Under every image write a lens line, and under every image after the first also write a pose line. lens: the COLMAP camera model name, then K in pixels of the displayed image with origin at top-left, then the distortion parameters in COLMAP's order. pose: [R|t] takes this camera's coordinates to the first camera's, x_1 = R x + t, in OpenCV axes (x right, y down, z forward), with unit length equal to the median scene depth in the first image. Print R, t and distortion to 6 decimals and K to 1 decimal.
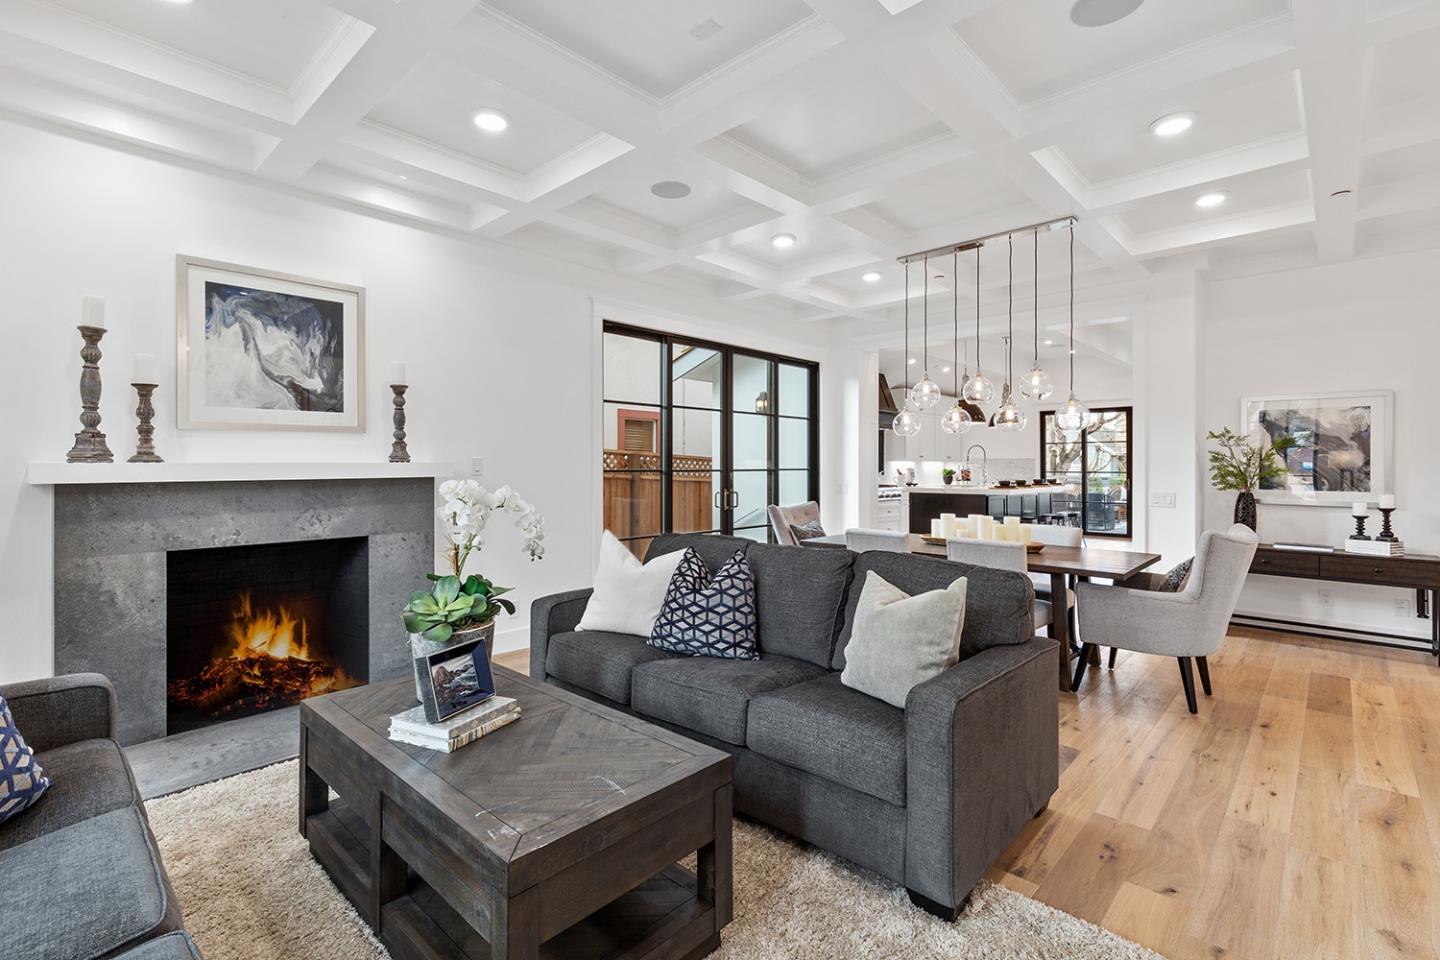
lens RADIAL K [[655.8, 0, 726.3], [0, 655.8, 464.8], [0, 0, 1]] dist [0.006993, 0.001287]
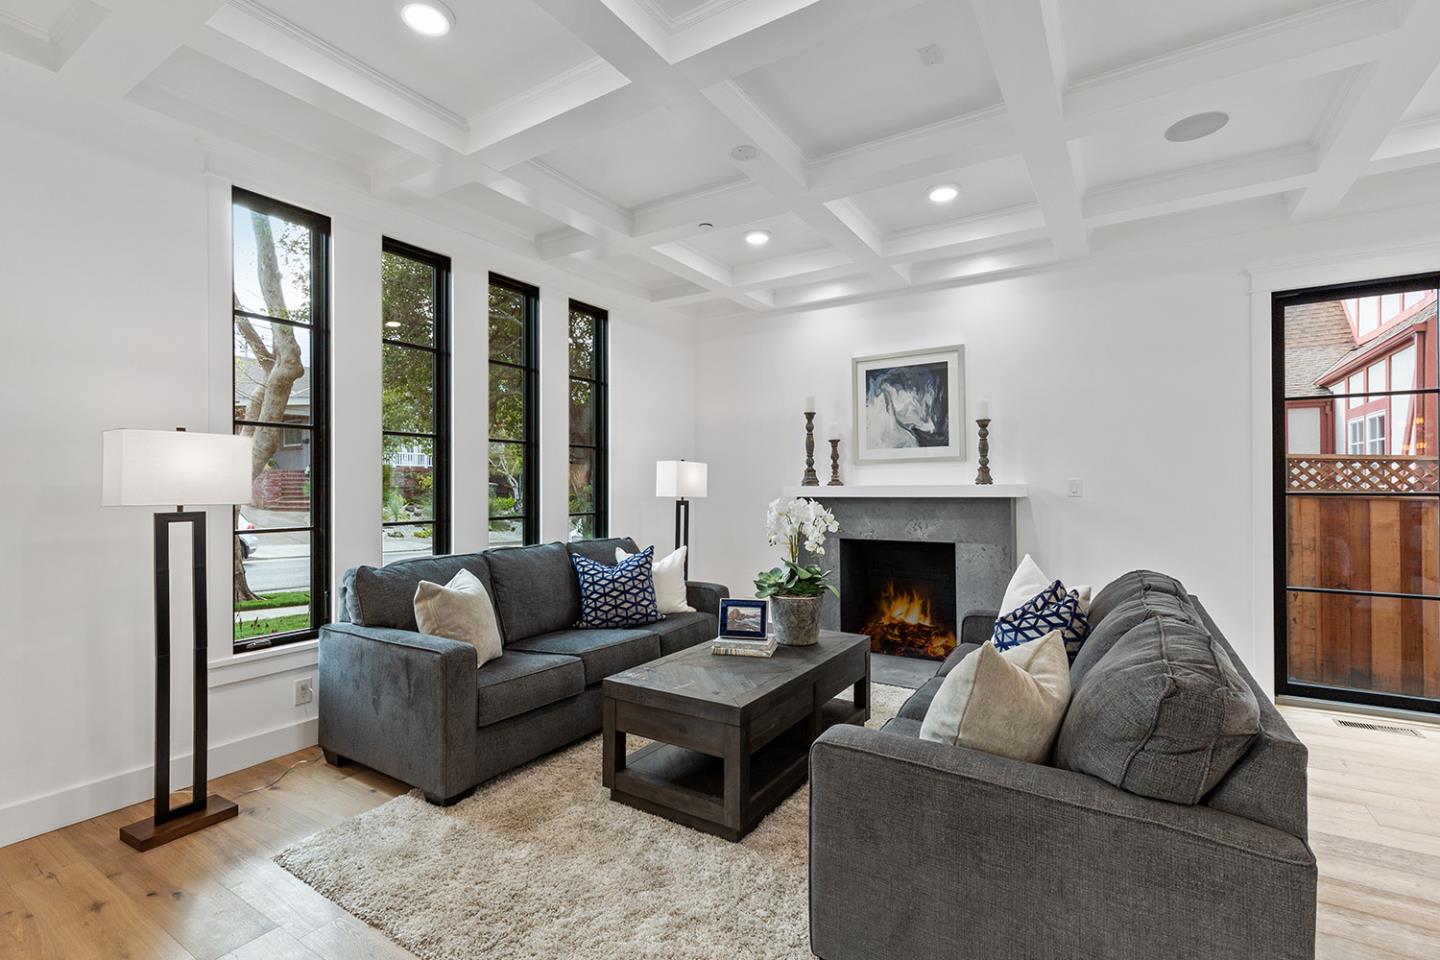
lens RADIAL K [[655.8, 0, 727.5], [0, 655.8, 492.4], [0, 0, 1]] dist [0.006993, 0.001287]
pose [[0.174564, 0.010912, -0.984585, 0.647530], [0.004541, 0.999919, 0.011887, -0.006035], [0.984635, -0.006546, 0.174501, 0.366956]]
